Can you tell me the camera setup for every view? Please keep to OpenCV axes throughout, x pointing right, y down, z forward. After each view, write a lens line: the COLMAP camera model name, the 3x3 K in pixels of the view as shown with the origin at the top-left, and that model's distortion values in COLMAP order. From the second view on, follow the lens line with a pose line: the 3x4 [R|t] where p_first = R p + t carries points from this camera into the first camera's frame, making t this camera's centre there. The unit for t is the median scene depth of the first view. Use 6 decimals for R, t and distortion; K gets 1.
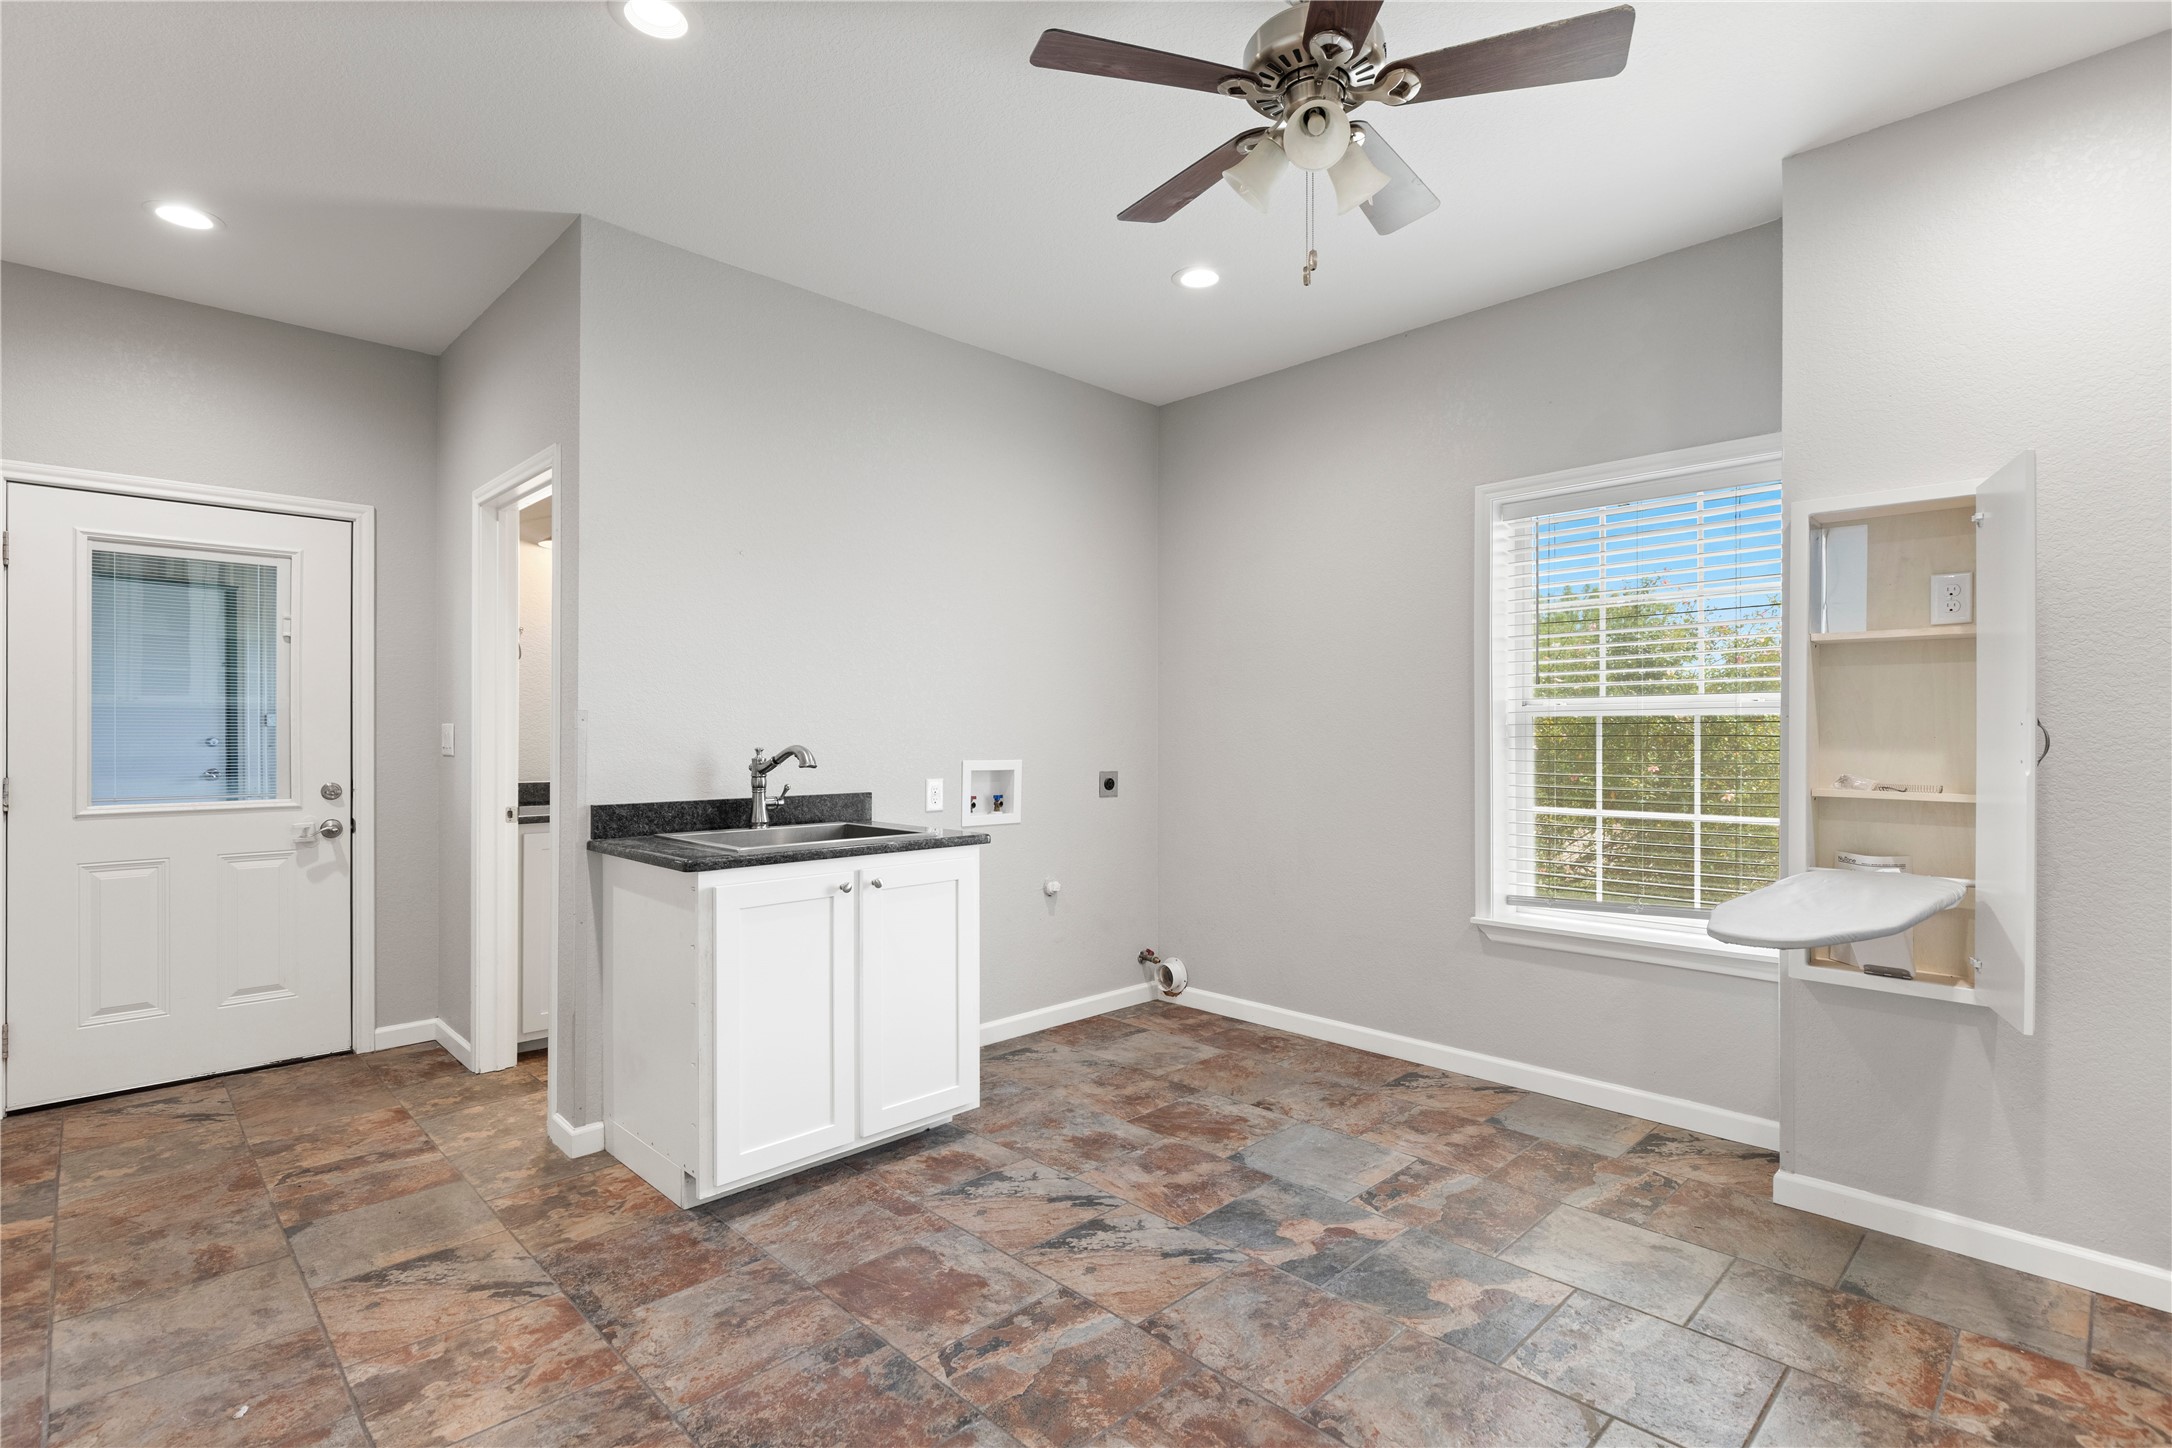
lens RADIAL K [[1001.3, 0, 1092.6], [0, 1001.3, 734.3], [0, 0, 1]] dist [0.006029, -0.000296]
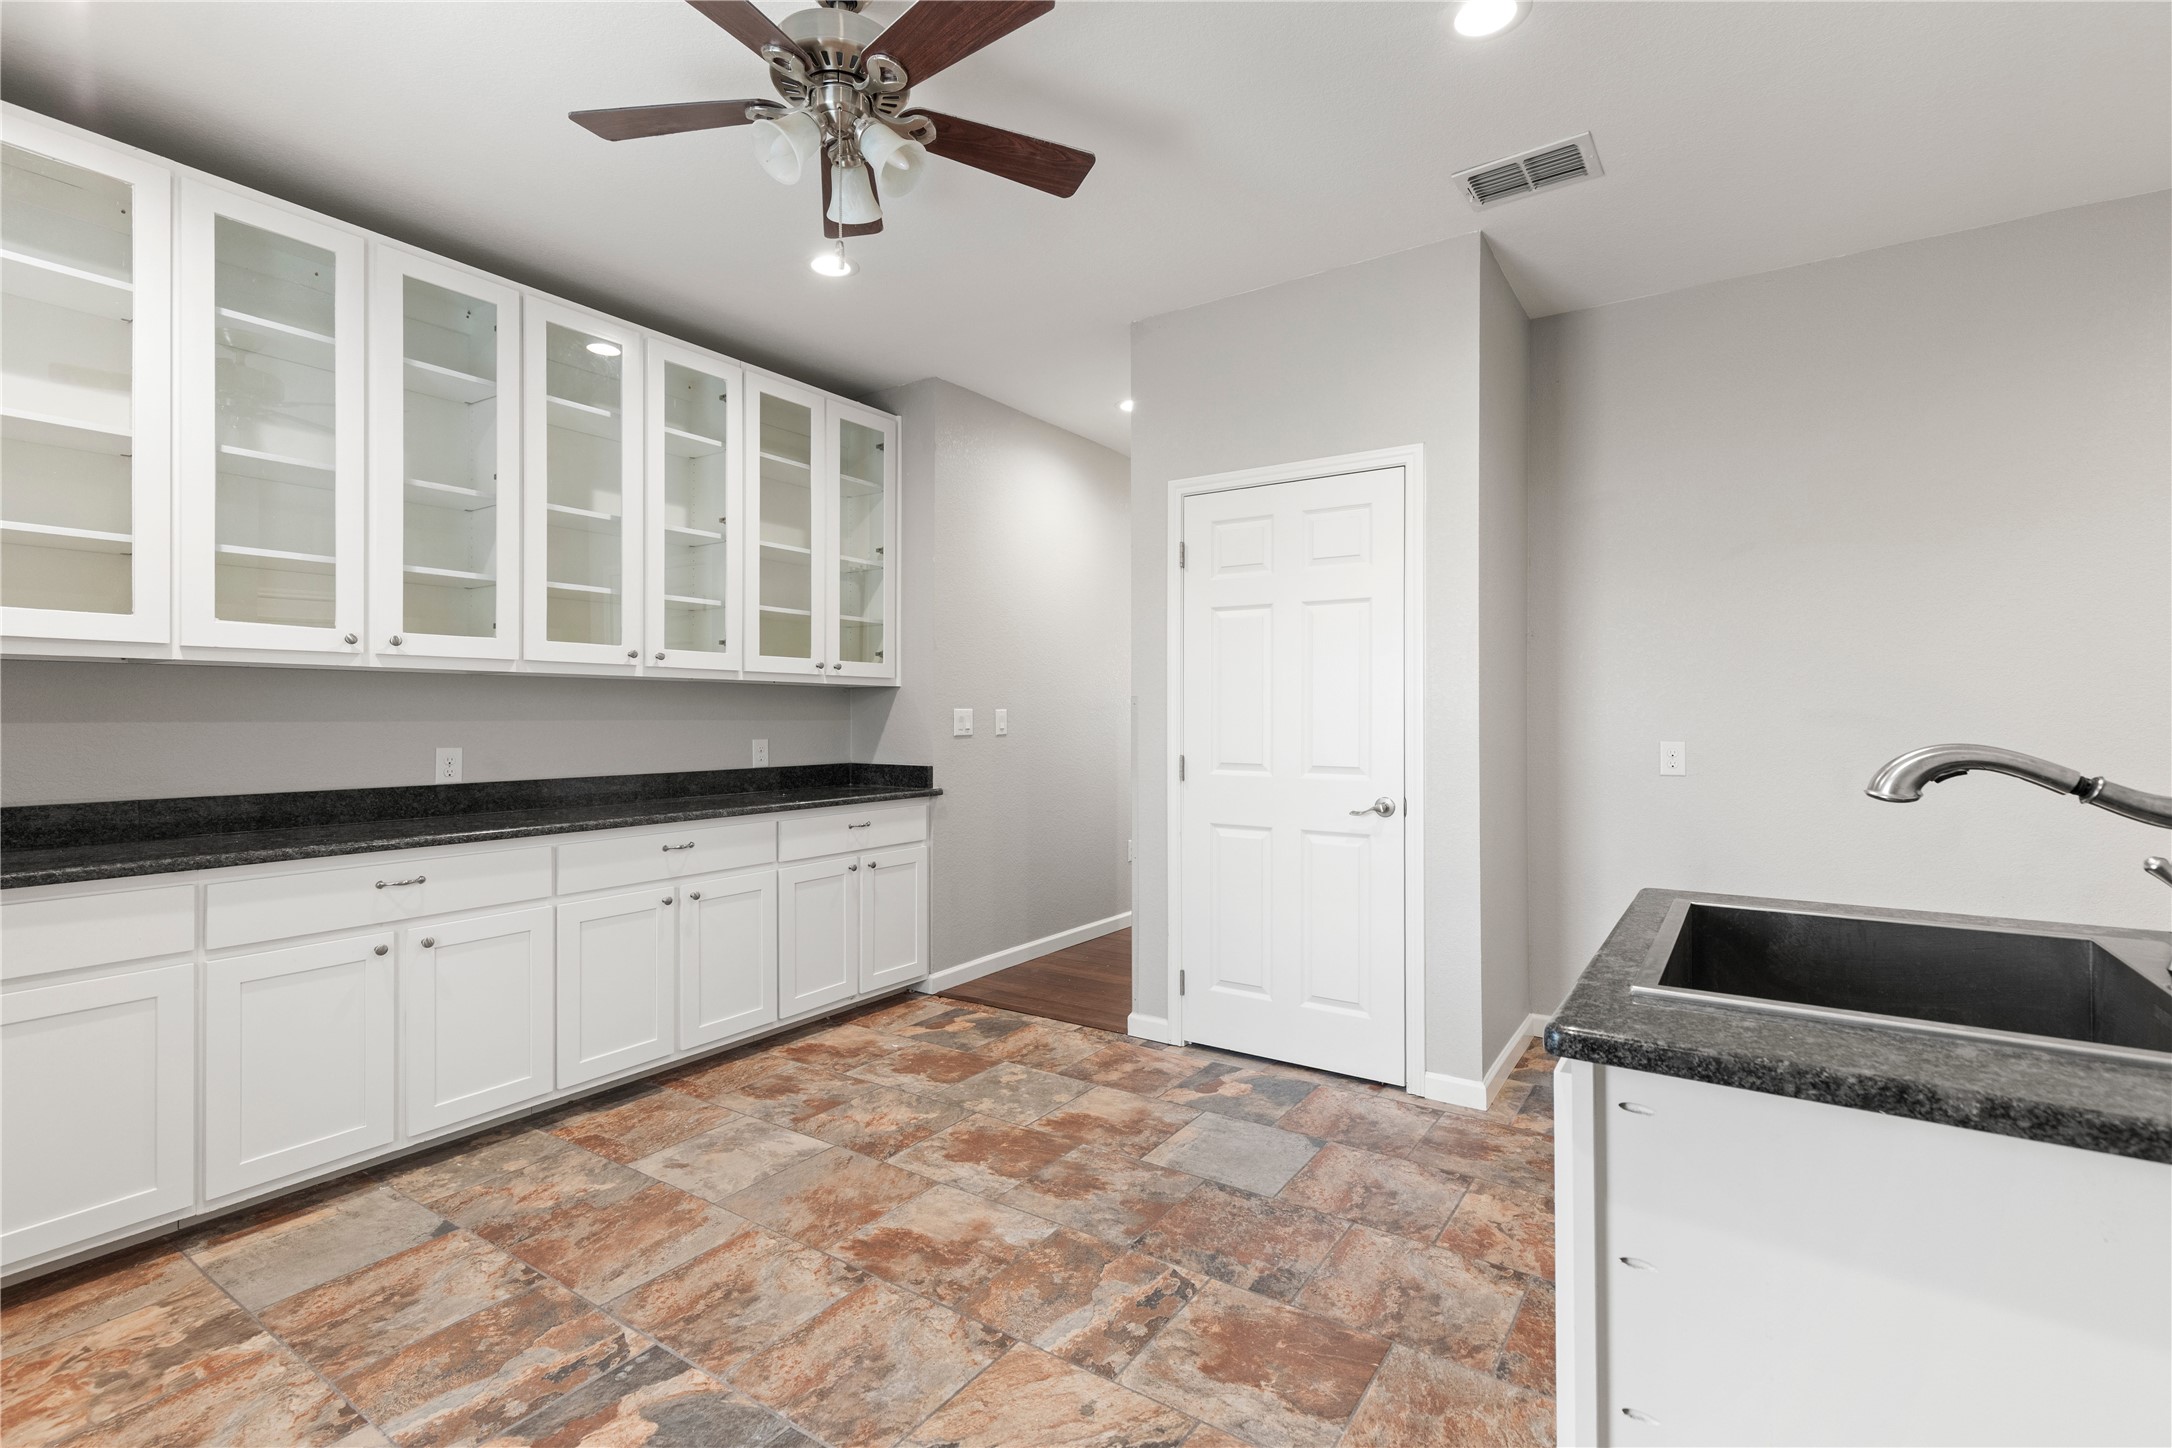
lens RADIAL K [[1001.3, 0, 1085.3], [0, 1001.3, 714.5], [0, 0, 1]] dist [0.006029, -0.000296]
pose [[-0.981530, 0.003302, -0.191279, 0.169693], [0.003278, 0.999995, 0.000441, -0.001394], [0.191279, -0.000194, -0.981536, 2.049083]]
